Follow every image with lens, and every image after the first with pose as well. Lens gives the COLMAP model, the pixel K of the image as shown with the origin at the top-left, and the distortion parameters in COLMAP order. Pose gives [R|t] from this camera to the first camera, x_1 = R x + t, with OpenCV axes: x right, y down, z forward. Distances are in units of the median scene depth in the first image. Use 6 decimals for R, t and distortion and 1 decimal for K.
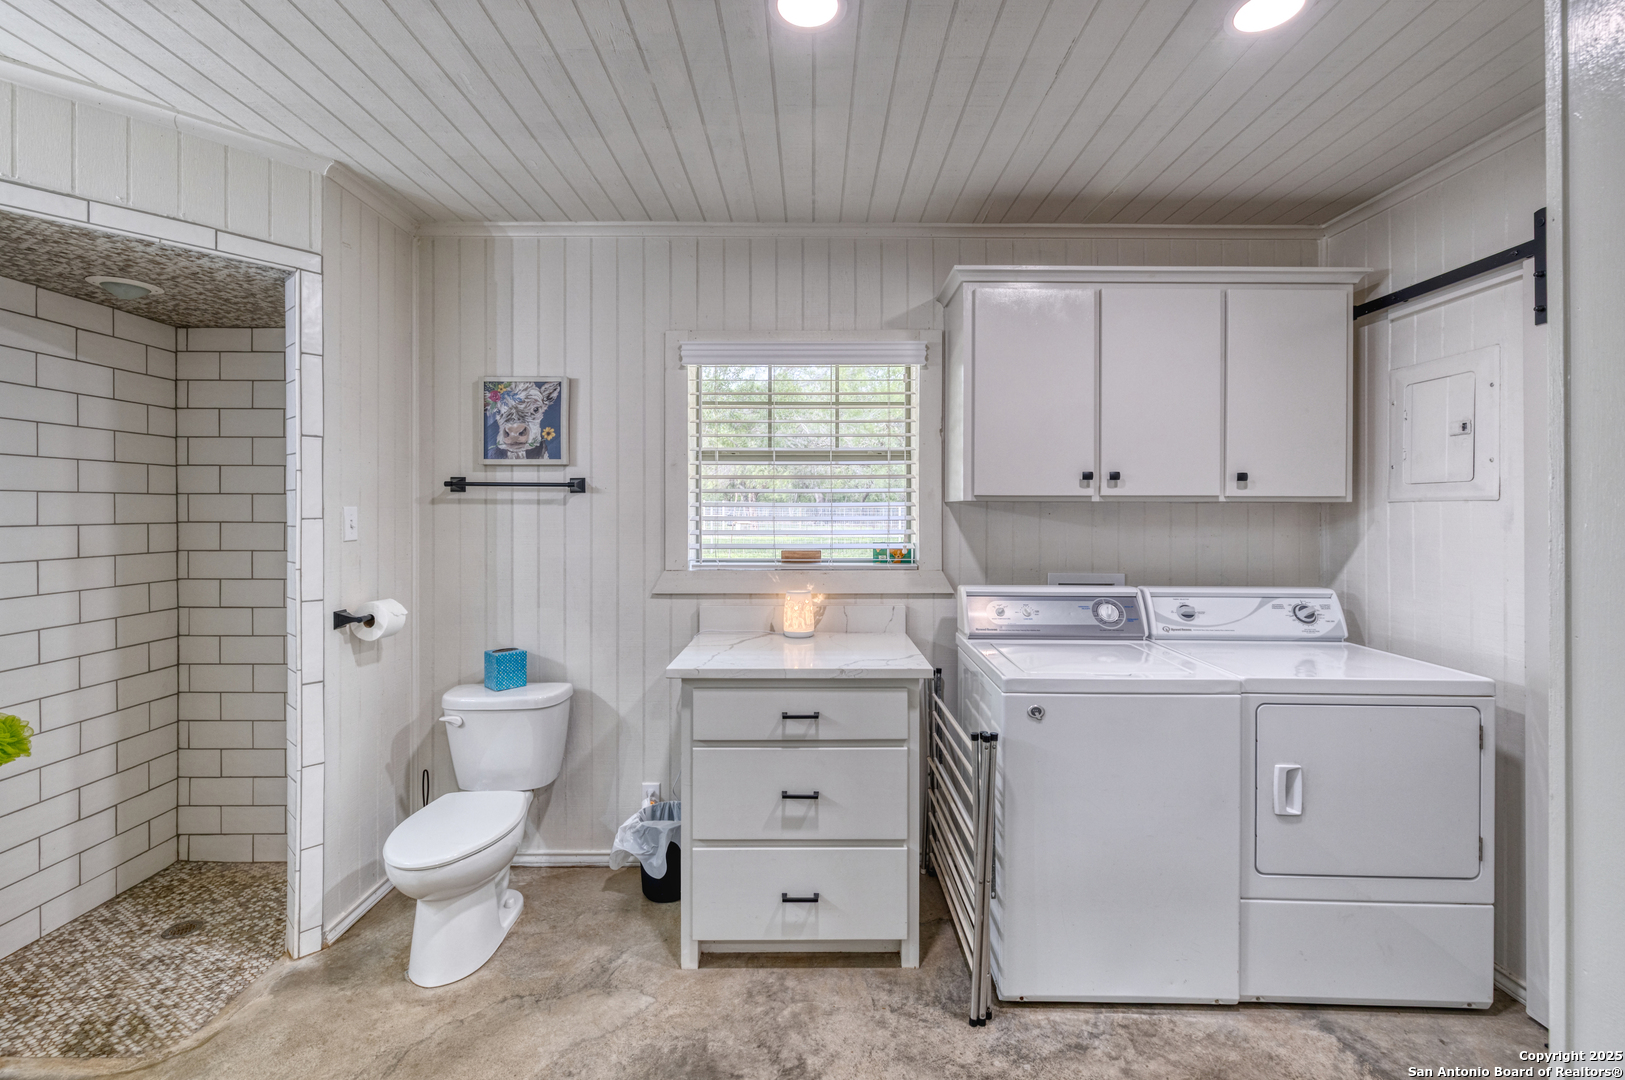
lens RADIAL K [[704.8, 0, 810.9], [0, 704.8, 512.6], [0, 0, 1]] dist [-0.008807, 0.000454]
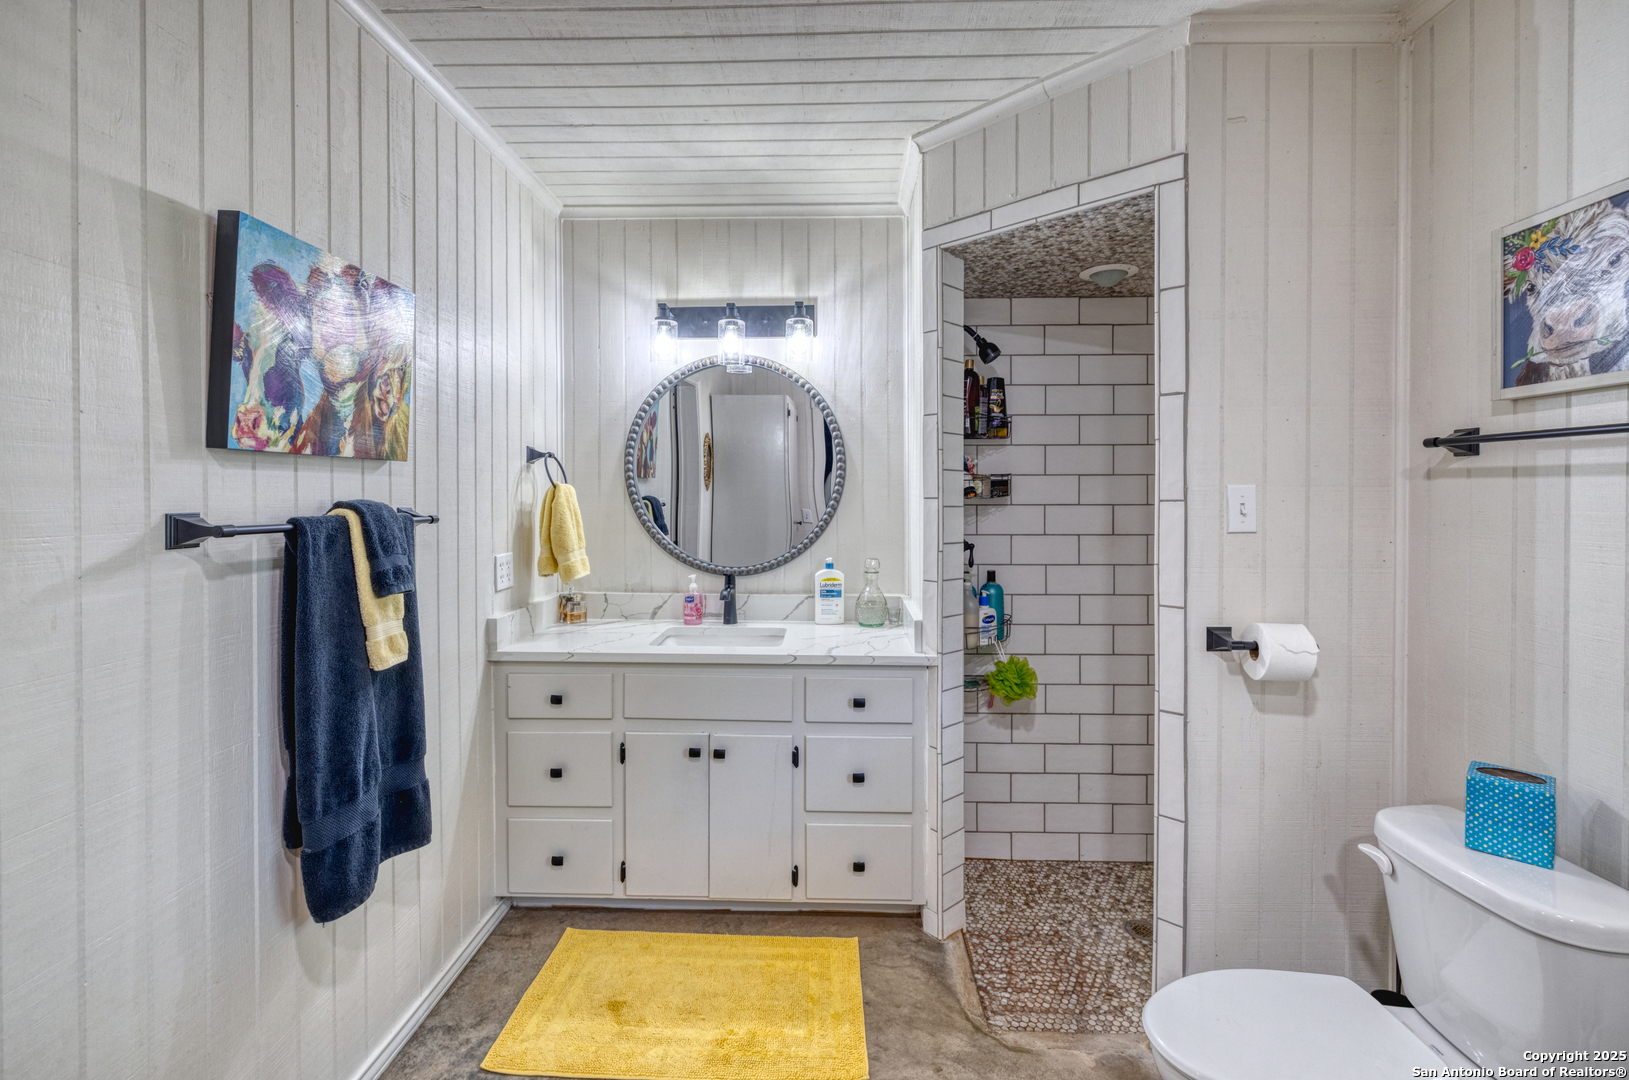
lens RADIAL K [[706.5, 0, 811.1], [0, 706.5, 499.3], [0, 0, 1]] dist [-0.008807, 0.000454]
pose [[-0.027319, 0.007368, -0.999600, 0.061676], [-0.001564, 0.999971, 0.007413, 0.001434], [0.999626, 0.001766, -0.027307, 0.509793]]
